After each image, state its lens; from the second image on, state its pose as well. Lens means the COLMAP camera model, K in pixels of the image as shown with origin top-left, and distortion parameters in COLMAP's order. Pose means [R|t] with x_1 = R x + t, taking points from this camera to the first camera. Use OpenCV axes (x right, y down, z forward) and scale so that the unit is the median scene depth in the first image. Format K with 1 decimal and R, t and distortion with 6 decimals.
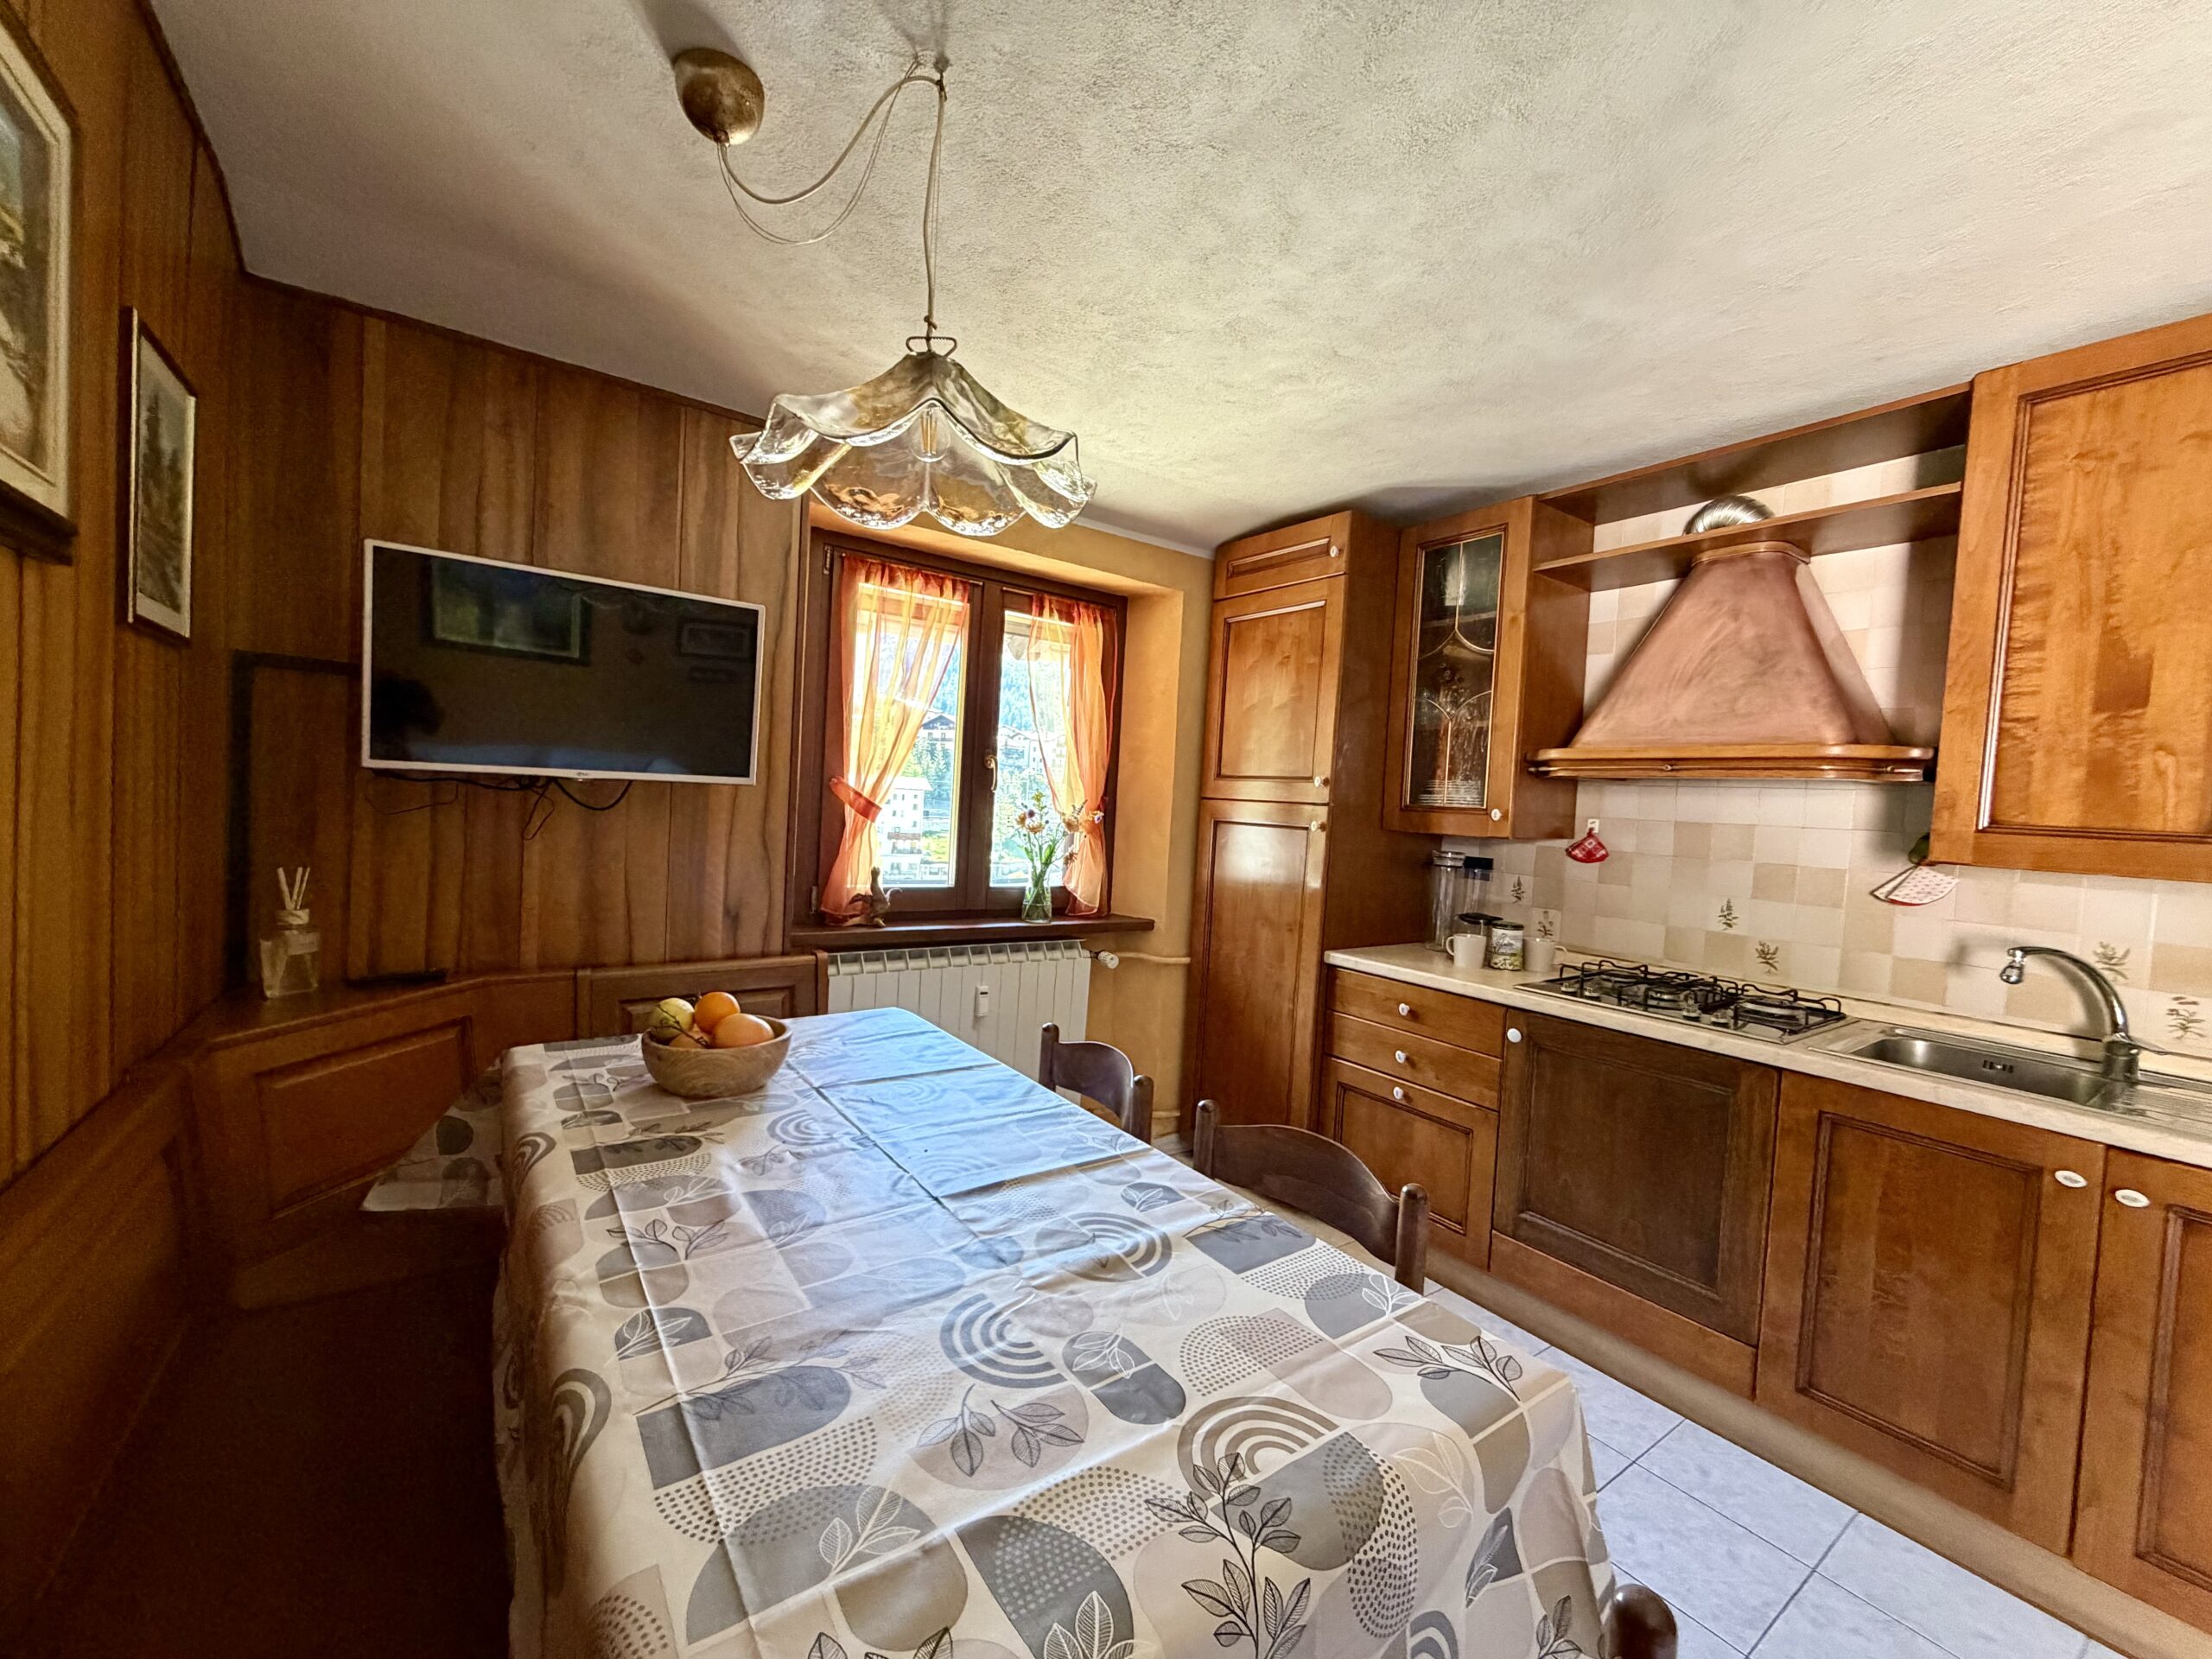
lens RADIAL K [[885.3, 0, 1099.9], [0, 885.3, 834.5], [0, 0, 1]] dist [-0.003297, 0.002353]
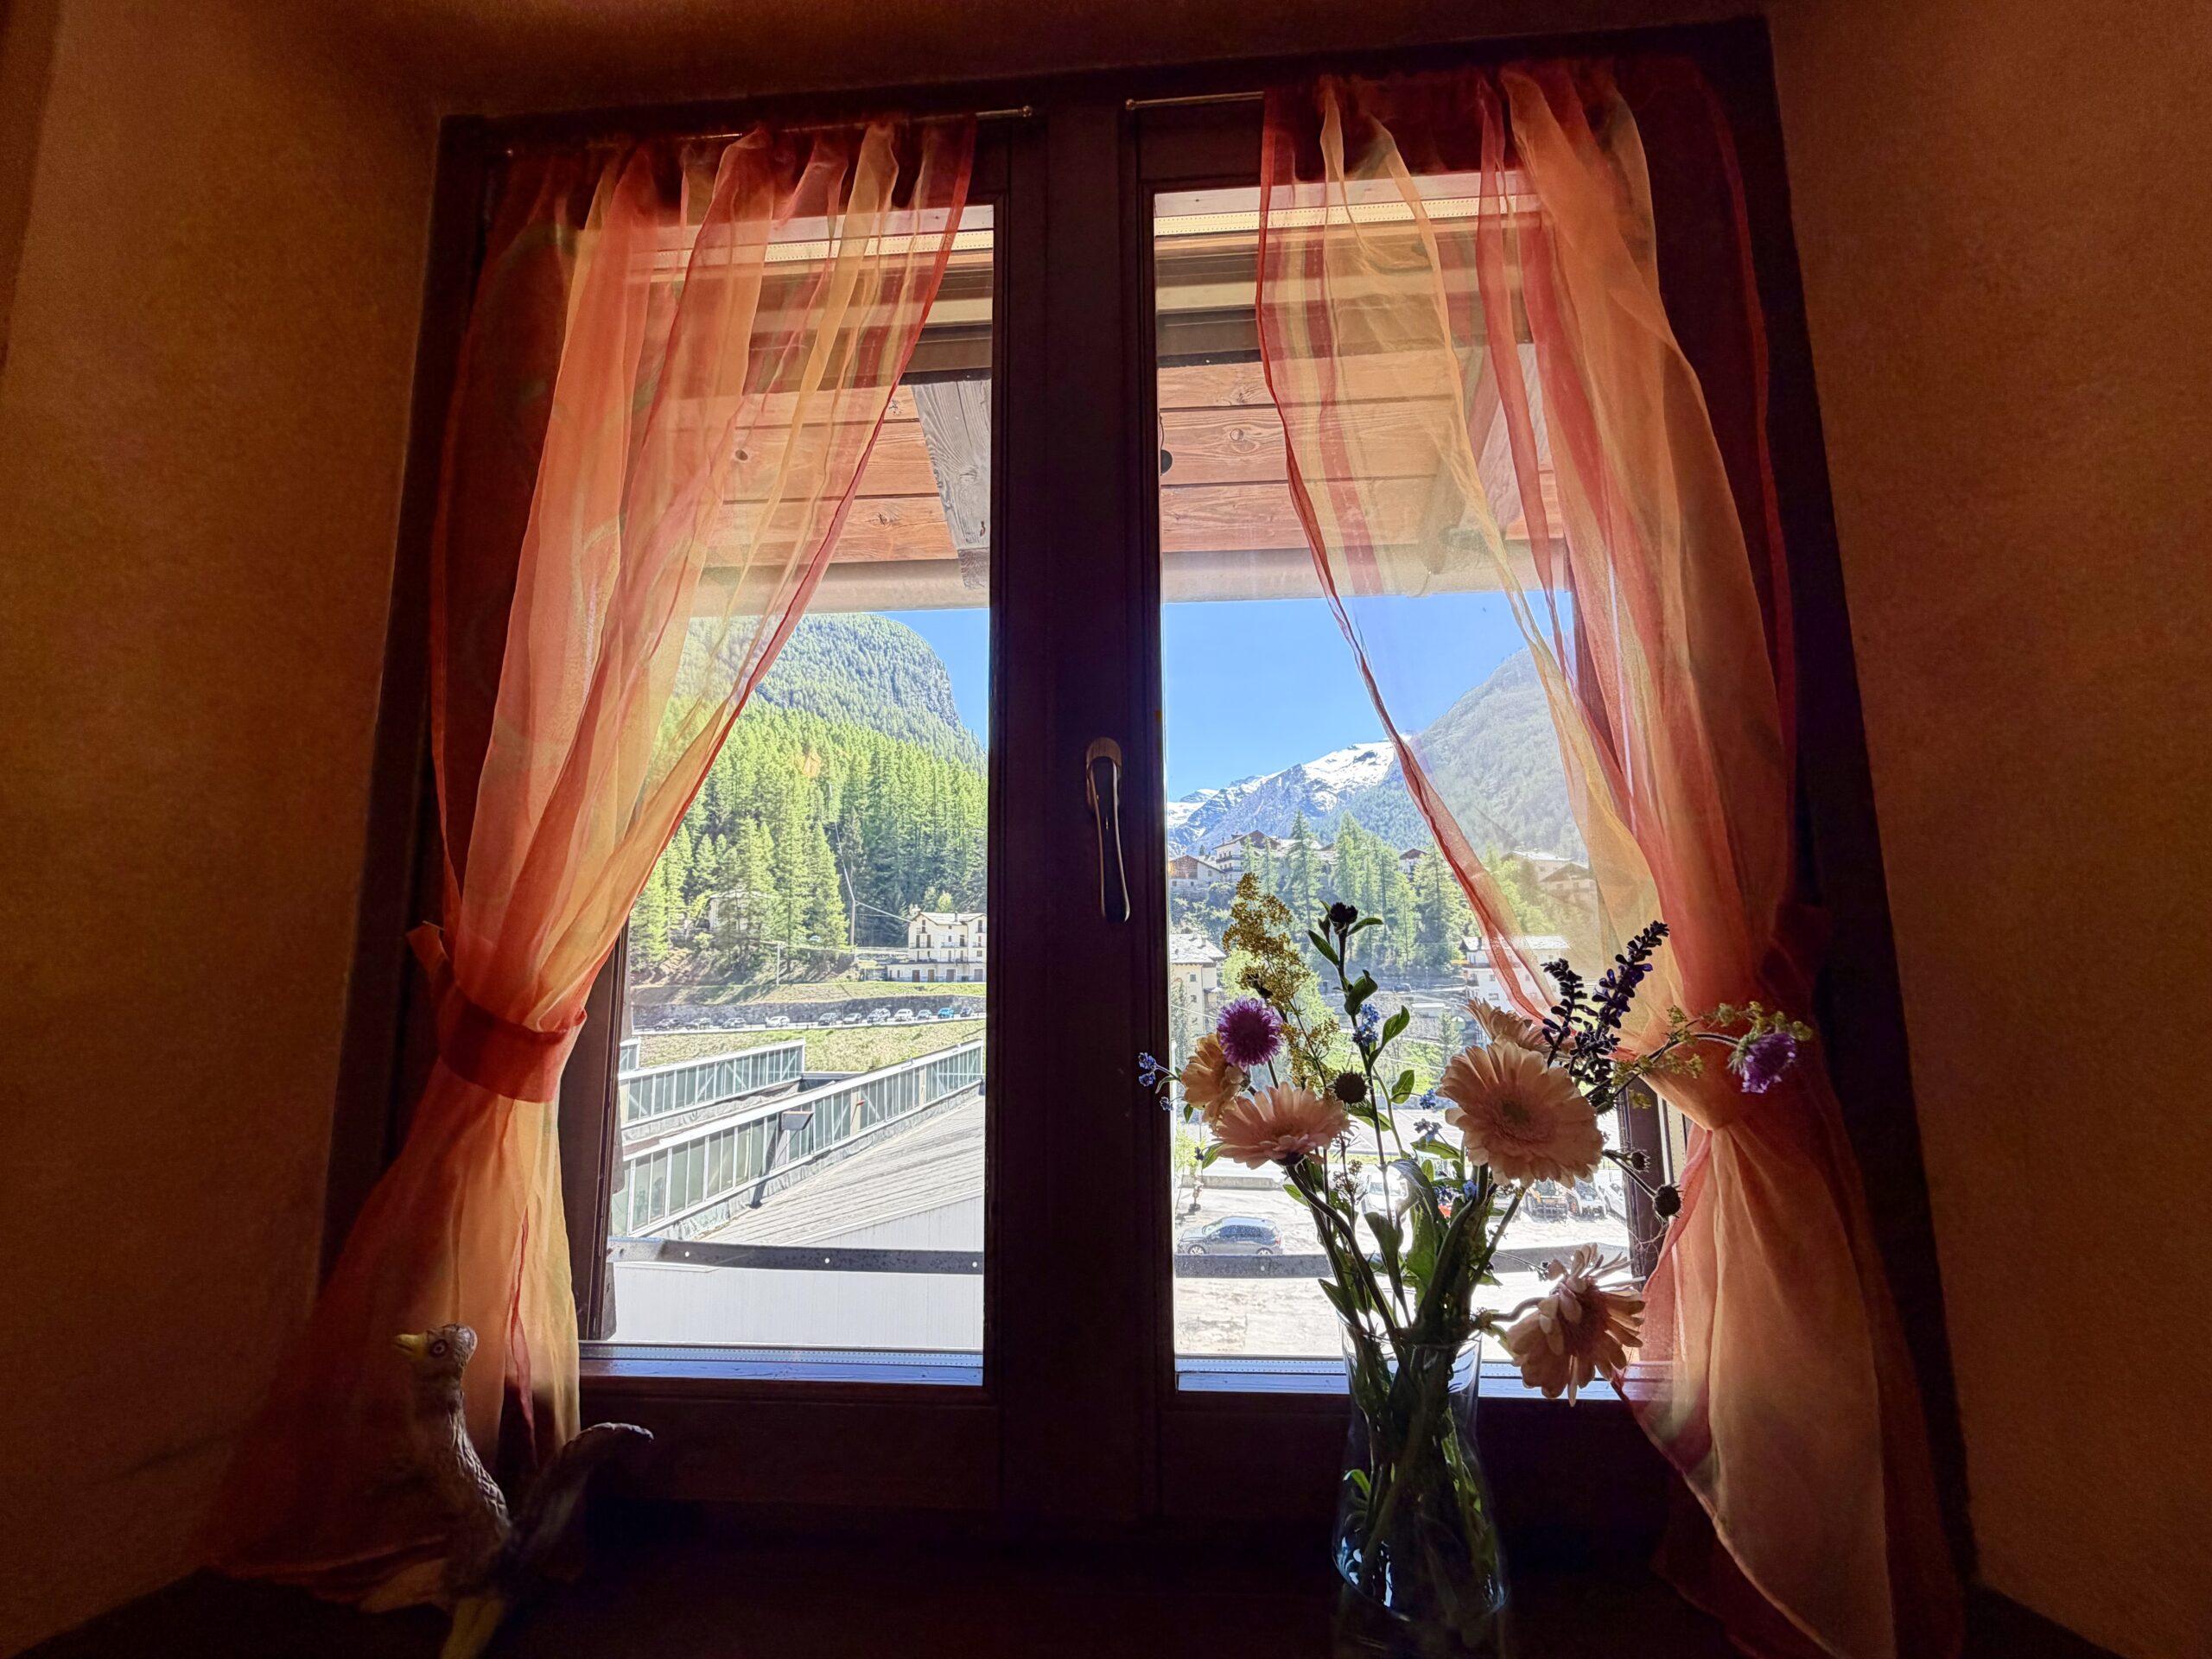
lens RADIAL K [[885.3, 0, 1120.8], [0, 885.3, 827.1], [0, 0, 1]] dist [-0.003297, 0.002353]
pose [[0.780547, -0.154457, -0.605715, 0.012412], [0.032246, 0.977651, -0.207747, -0.036916], [0.624265, 0.142624, 0.768083, 1.146454]]
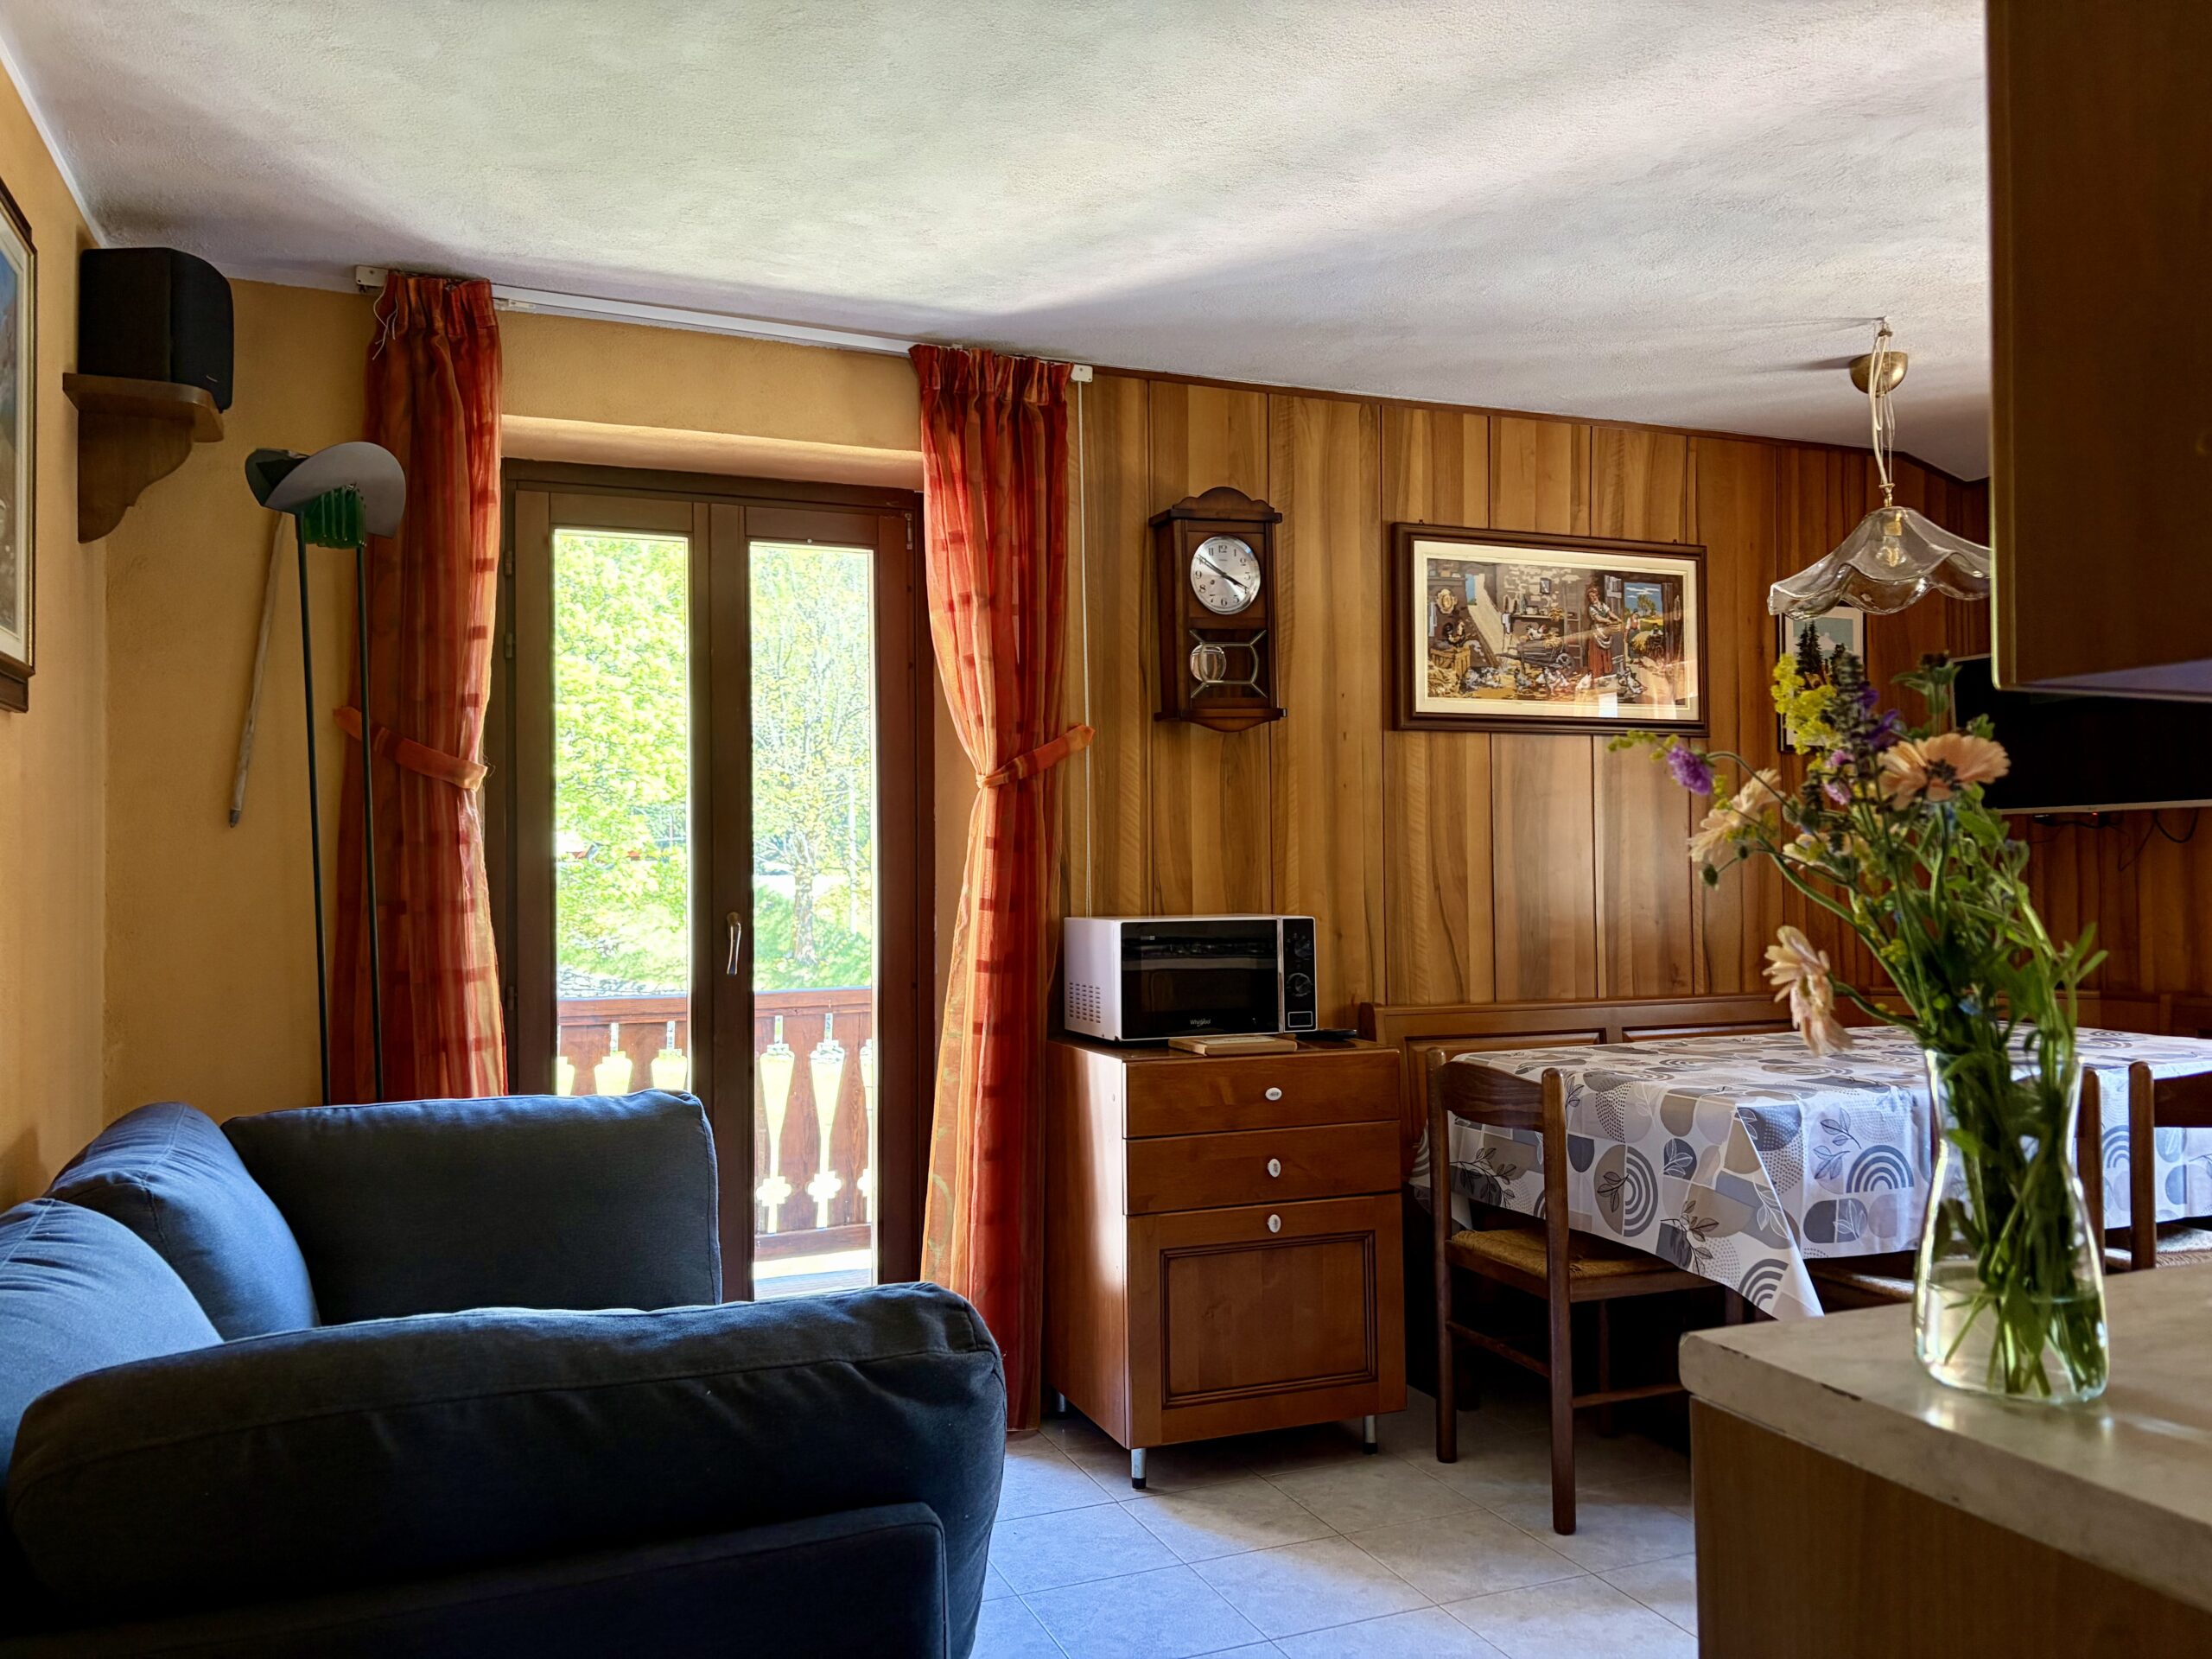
lens RADIAL K [[1675.4, 0, 1090.4], [0, 1675.4, 827.2], [0, 0, 1]] dist [0.037311, -0.042678]
pose [[-0.228592, -0.072491, -0.970820, 1.606462], [-0.042798, 0.997008, -0.064369, 0.133052], [0.972581, 0.026835, -0.231011, 0.206408]]
